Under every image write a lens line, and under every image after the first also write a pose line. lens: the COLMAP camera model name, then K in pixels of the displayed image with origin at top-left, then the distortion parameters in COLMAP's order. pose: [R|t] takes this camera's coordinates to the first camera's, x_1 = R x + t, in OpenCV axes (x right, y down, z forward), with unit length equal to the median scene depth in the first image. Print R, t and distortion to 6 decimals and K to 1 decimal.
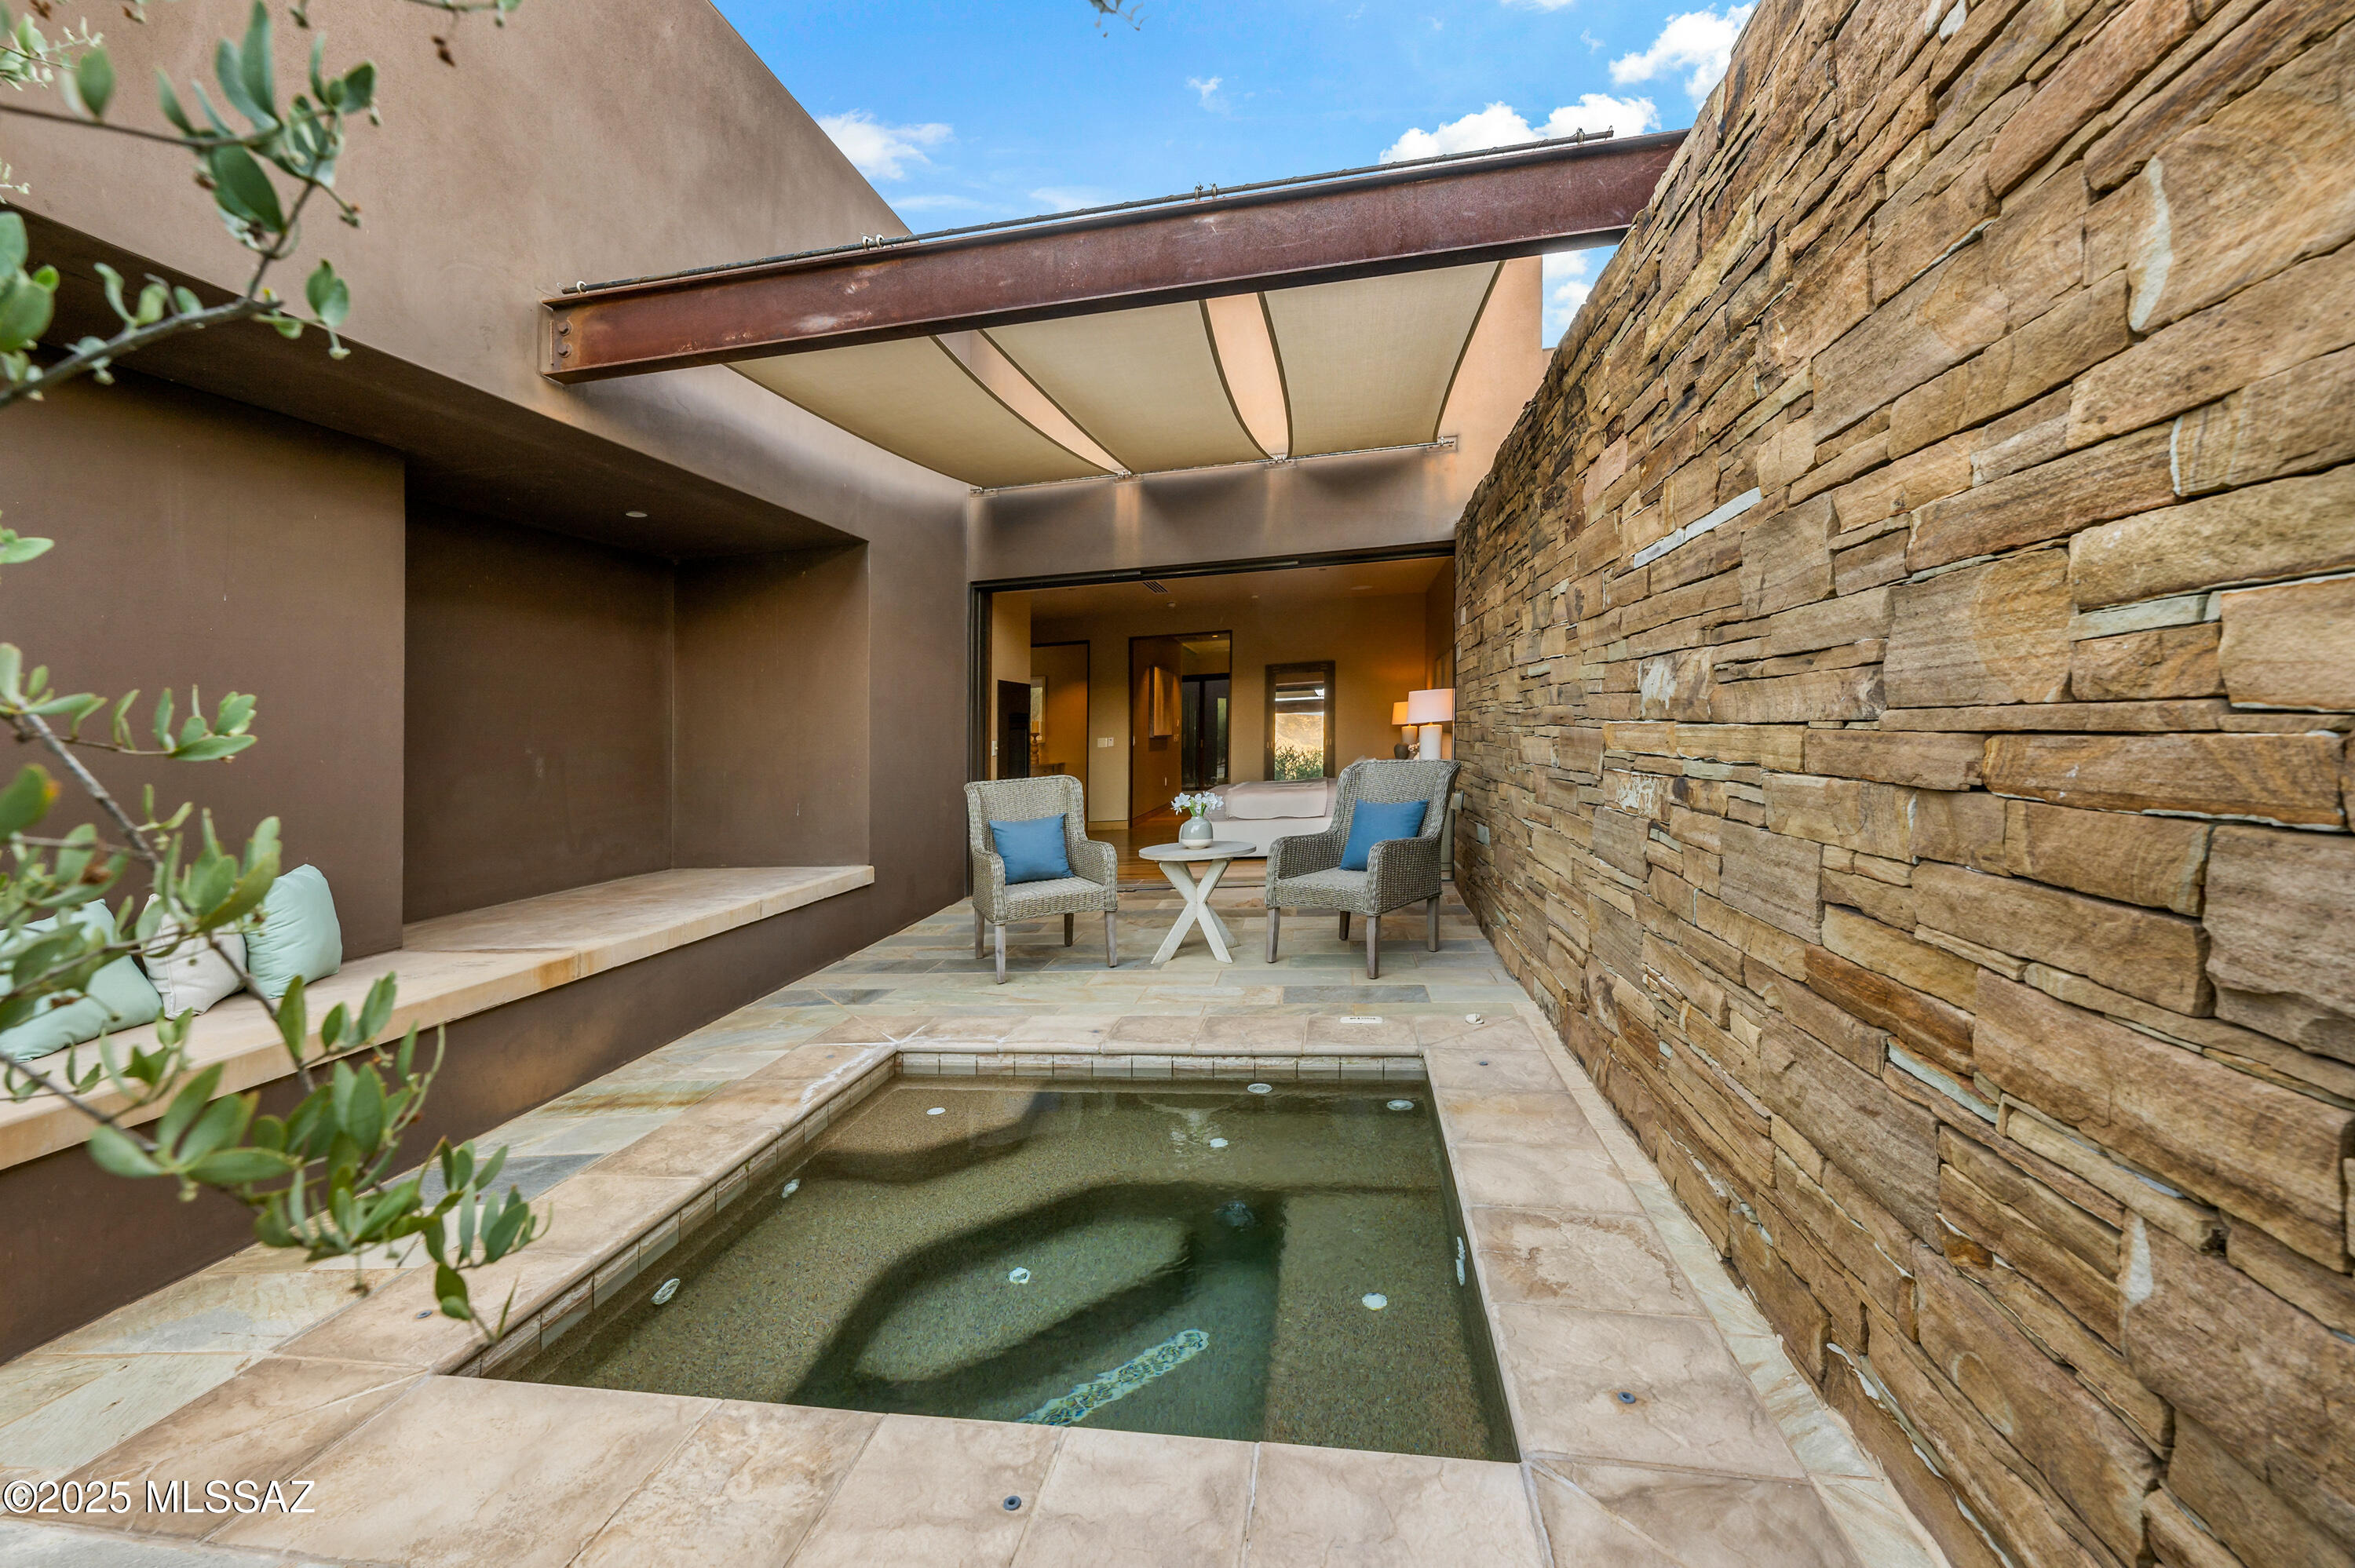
lens RADIAL K [[999.8, 0, 1177.5], [0, 999.8, 784.0], [0, 0, 1]] dist [0.001163, 0.000527]
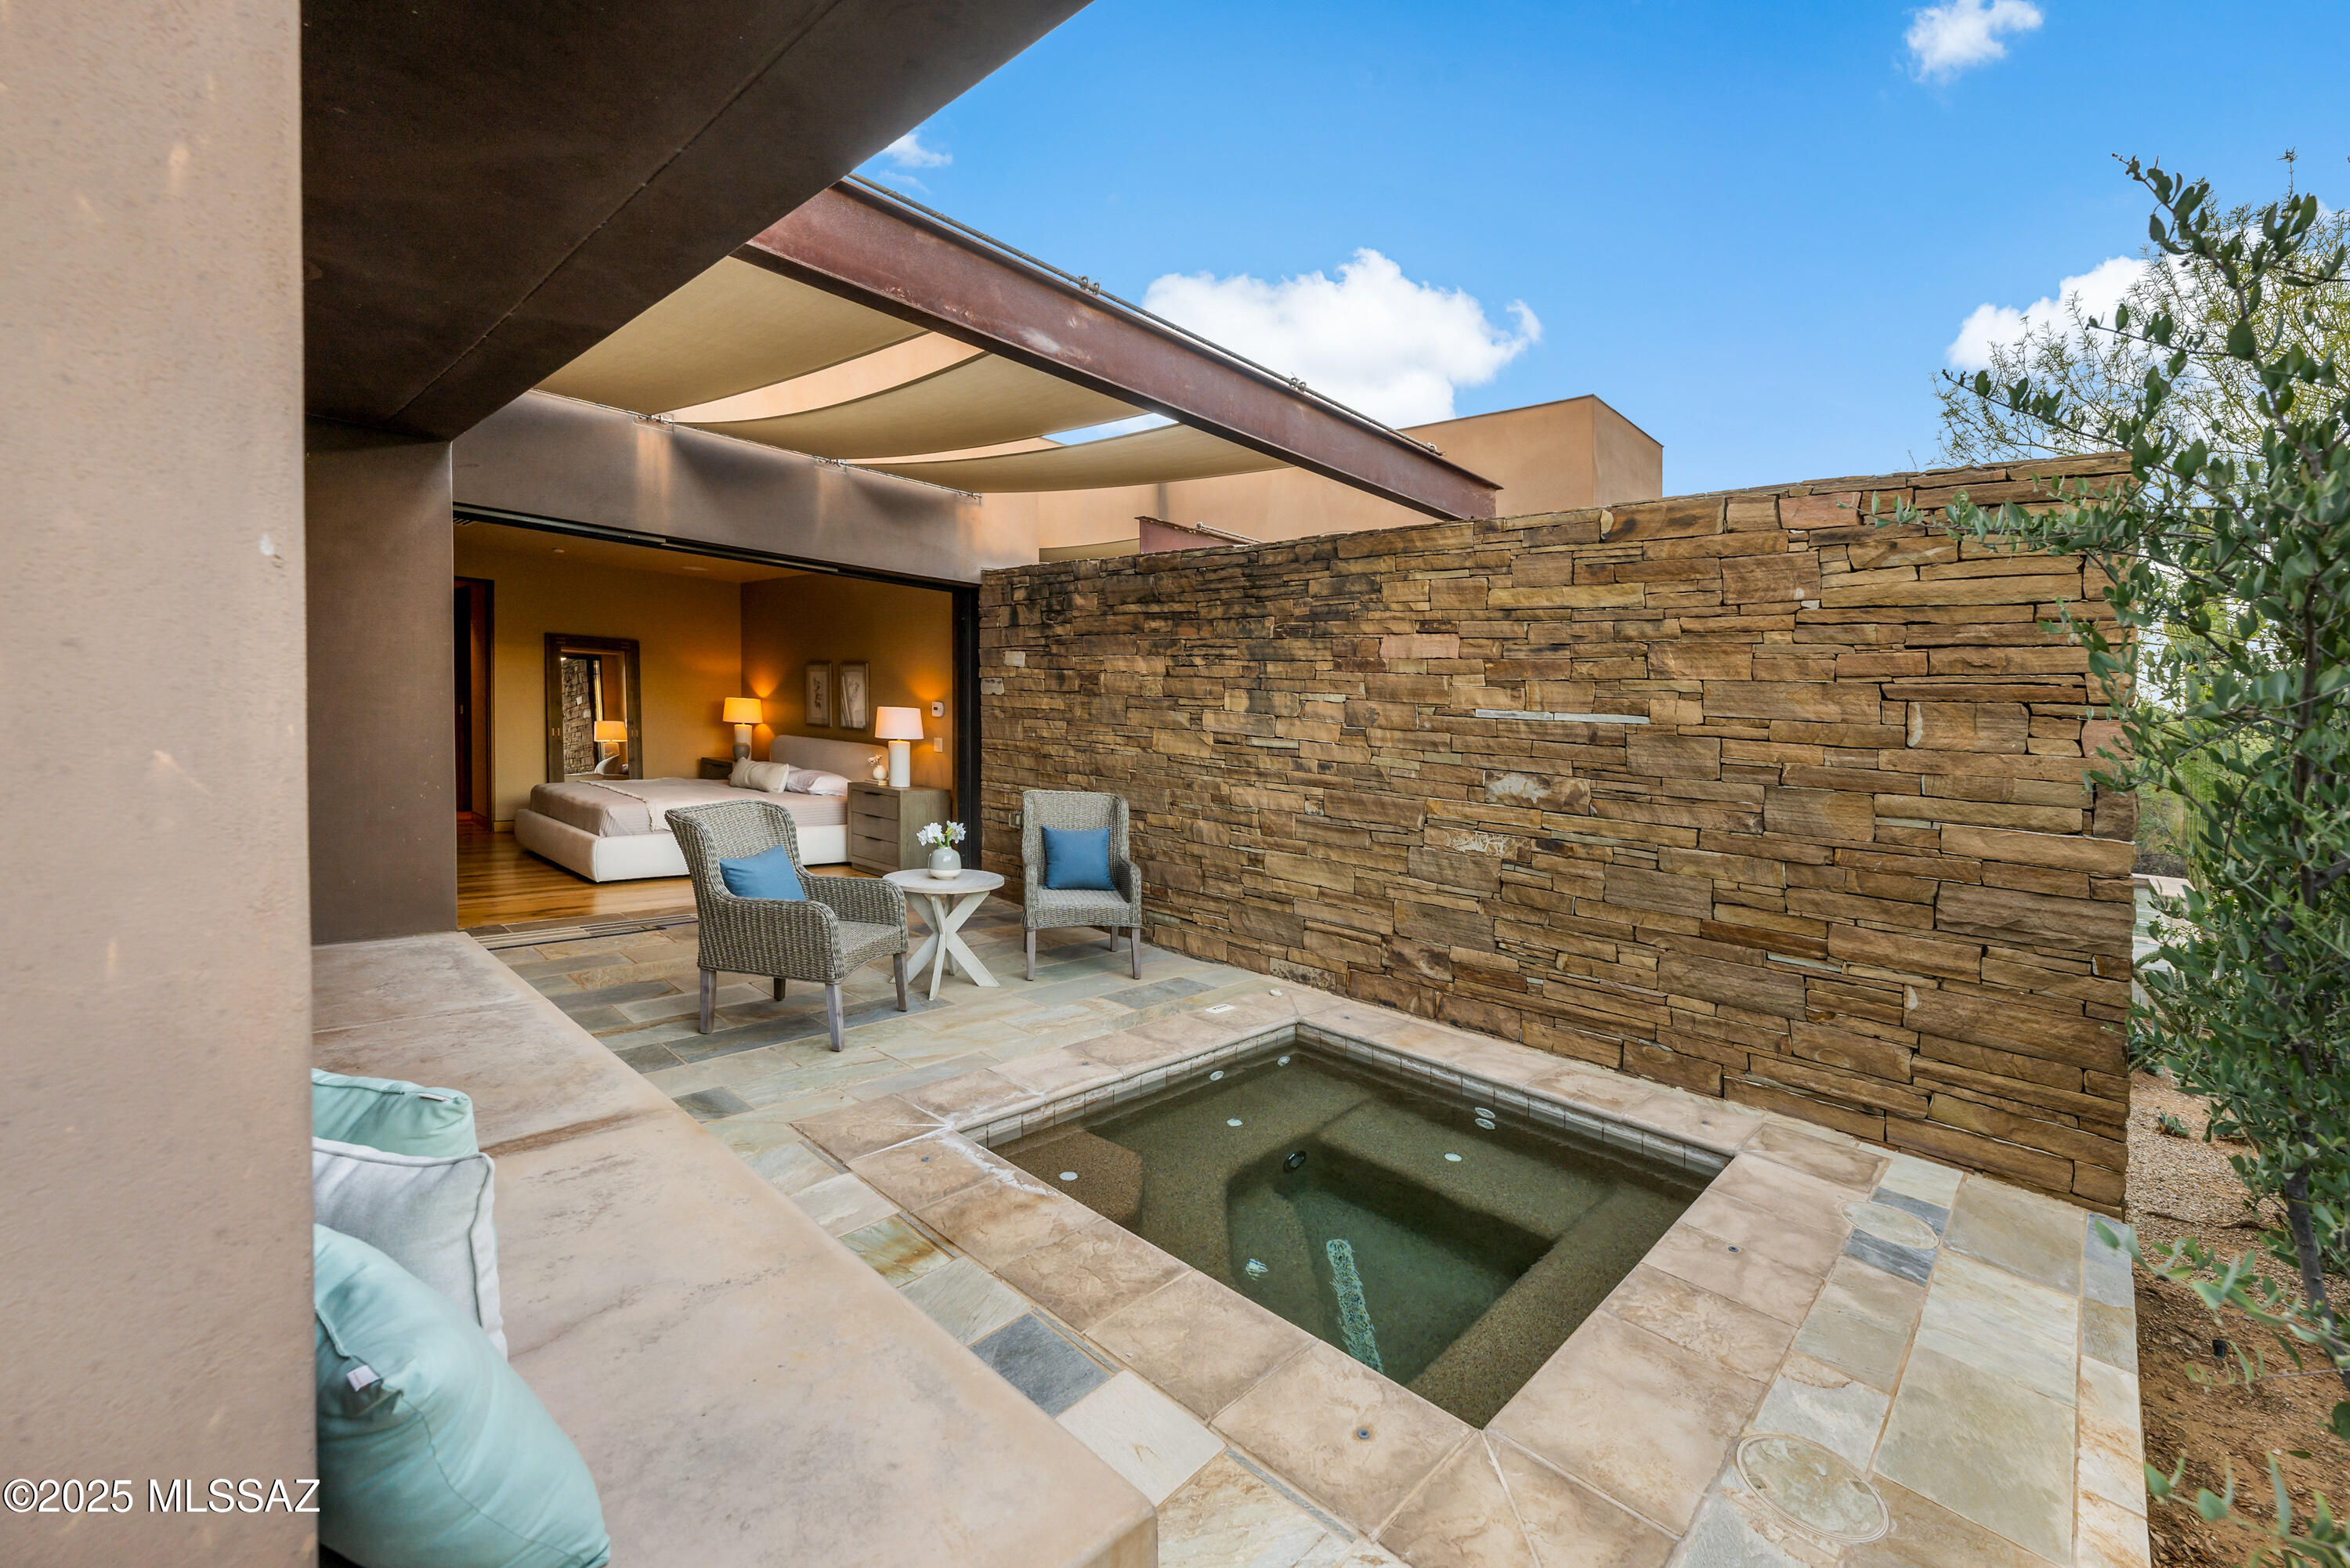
lens RADIAL K [[942.7, 0, 1254.1], [0, 942.7, 767.7], [0, 0, 1]] dist [-0.001296, -0.000102]
pose [[0.519060, 0.038533, 0.853869, -2.551267], [-0.039178, 0.999006, -0.021266, -0.159457], [-0.853839, -0.022415, 0.520054, 0.983984]]
